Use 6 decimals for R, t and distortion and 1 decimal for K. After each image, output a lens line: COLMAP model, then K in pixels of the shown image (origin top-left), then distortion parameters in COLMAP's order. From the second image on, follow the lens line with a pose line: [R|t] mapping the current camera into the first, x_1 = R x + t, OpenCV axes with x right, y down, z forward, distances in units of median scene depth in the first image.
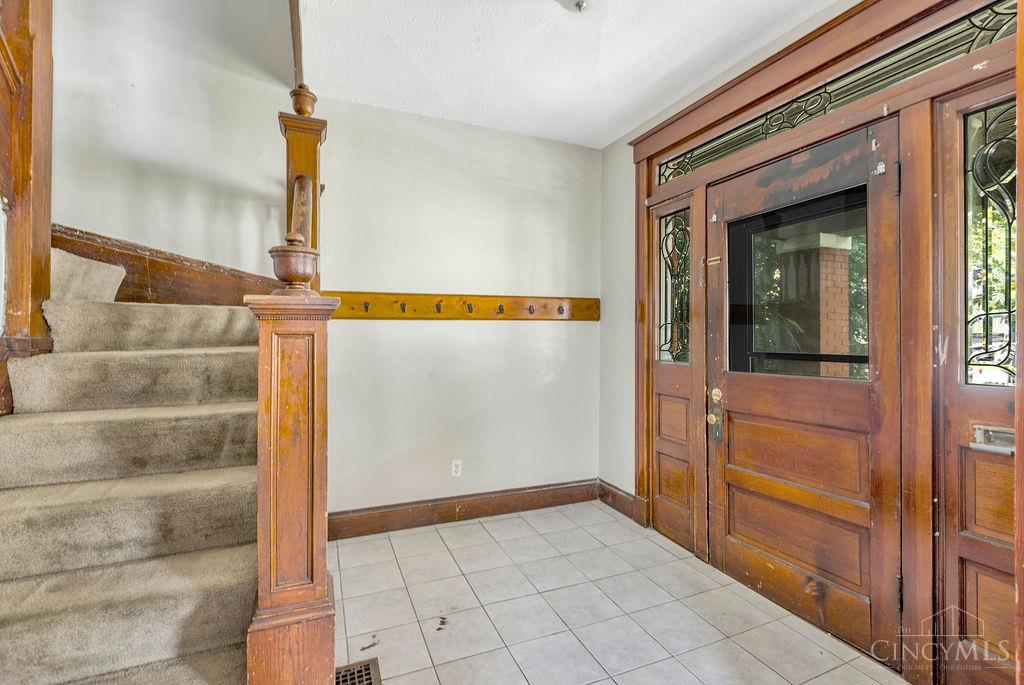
lens RADIAL K [[459.3, 0, 509.1], [0, 459.3, 333.9], [0, 0, 1]] dist [-0.000680, 0.001975]
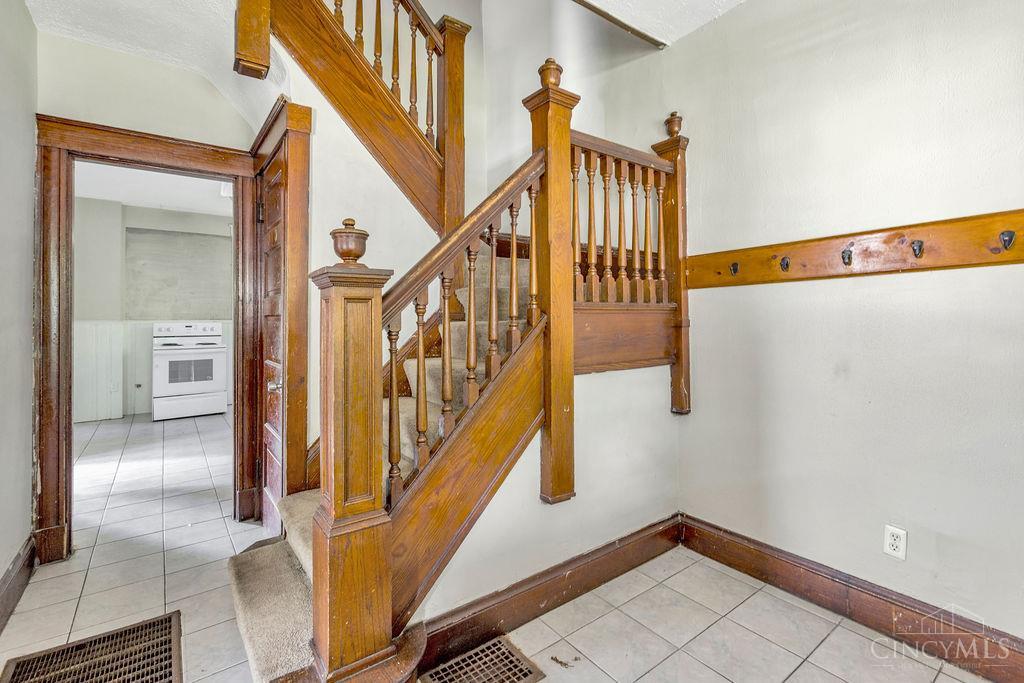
lens RADIAL K [[459.3, 0, 520.8], [0, 459.3, 316.7], [0, 0, 1]] dist [-0.000680, 0.001975]
pose [[0.258838, -0.019107, -0.965732, 0.328335], [0.002915, 0.999815, -0.019000, 0.033491], [0.965916, 0.002103, 0.258846, 0.449005]]
